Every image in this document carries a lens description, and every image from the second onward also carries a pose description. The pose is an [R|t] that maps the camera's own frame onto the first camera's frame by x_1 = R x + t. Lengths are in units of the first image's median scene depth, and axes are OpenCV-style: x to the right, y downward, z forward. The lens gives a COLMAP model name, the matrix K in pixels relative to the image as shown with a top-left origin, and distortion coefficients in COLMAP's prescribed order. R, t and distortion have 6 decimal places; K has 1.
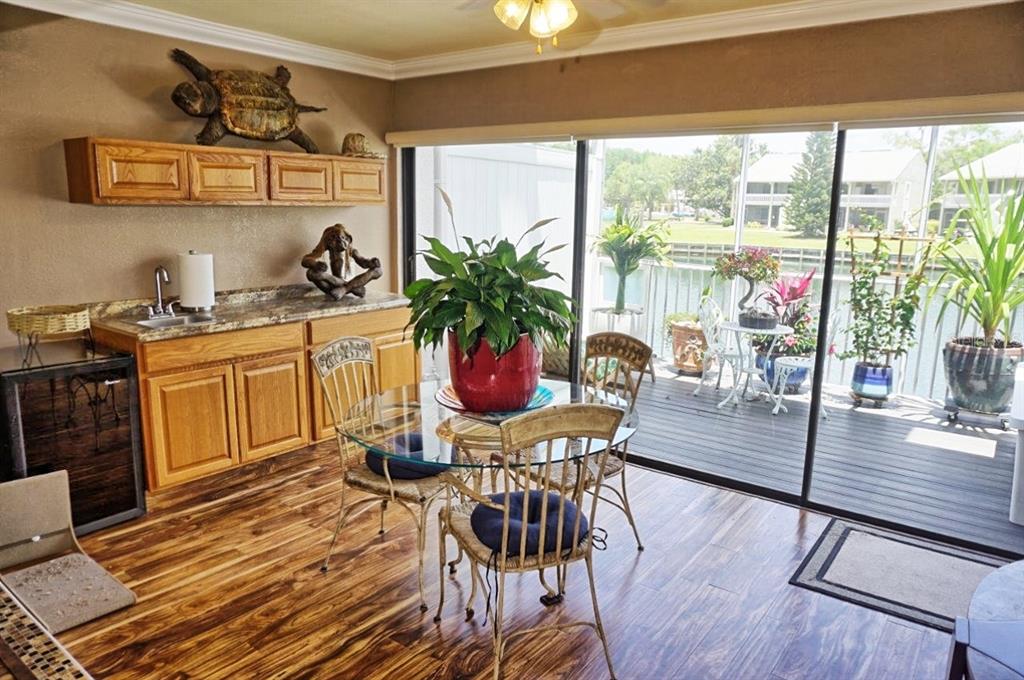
lens RADIAL K [[721.5, 0, 514.0], [0, 721.5, 341.2], [0, 0, 1]] dist [-0.007979, 0.025488]
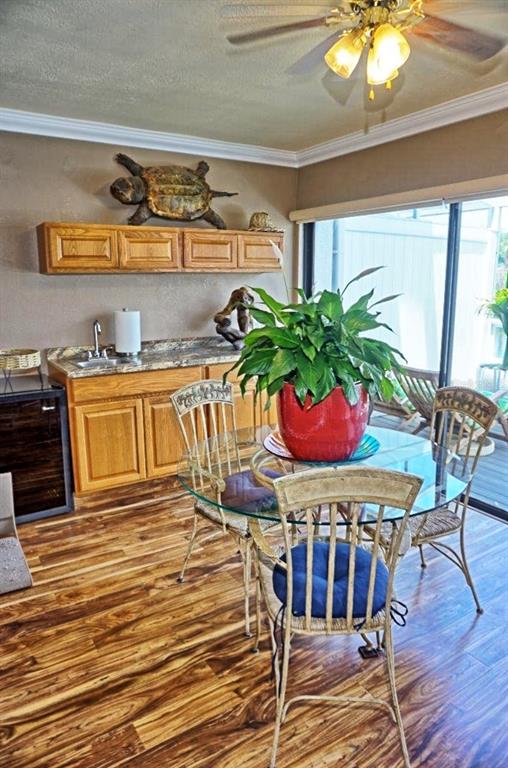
lens RADIAL K [[538.4, 0, 250.8], [0, 538.4, 383.4], [0, 0, 1]] dist [-0.018883, 0.030121]
pose [[0.940598, 0.041219, -0.337011, 0.103922], [-0.042073, 0.999103, 0.004771, -0.007221], [0.336906, 0.009691, 0.941488, 0.191990]]
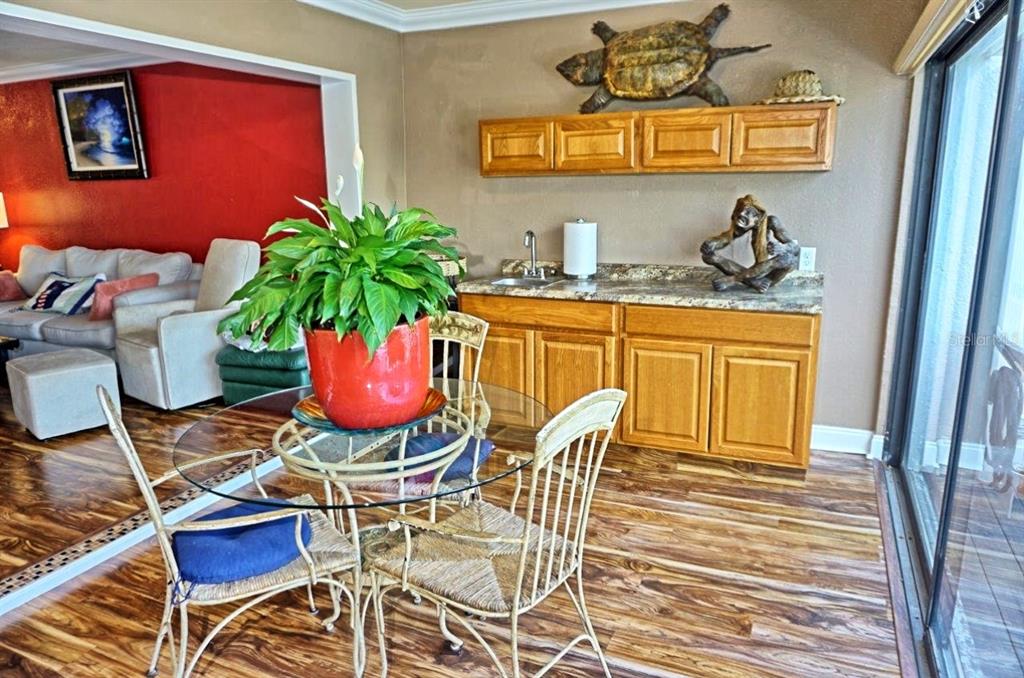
lens RADIAL K [[717.9, 0, 509.8], [0, 717.9, 338.5], [0, 0, 1]] dist [-0.018883, 0.030121]
pose [[0.238153, 0.191124, -0.952237, 0.589894], [-0.166906, 0.973914, 0.153732, -0.112016], [0.956779, 0.122322, 0.263841, 0.727306]]
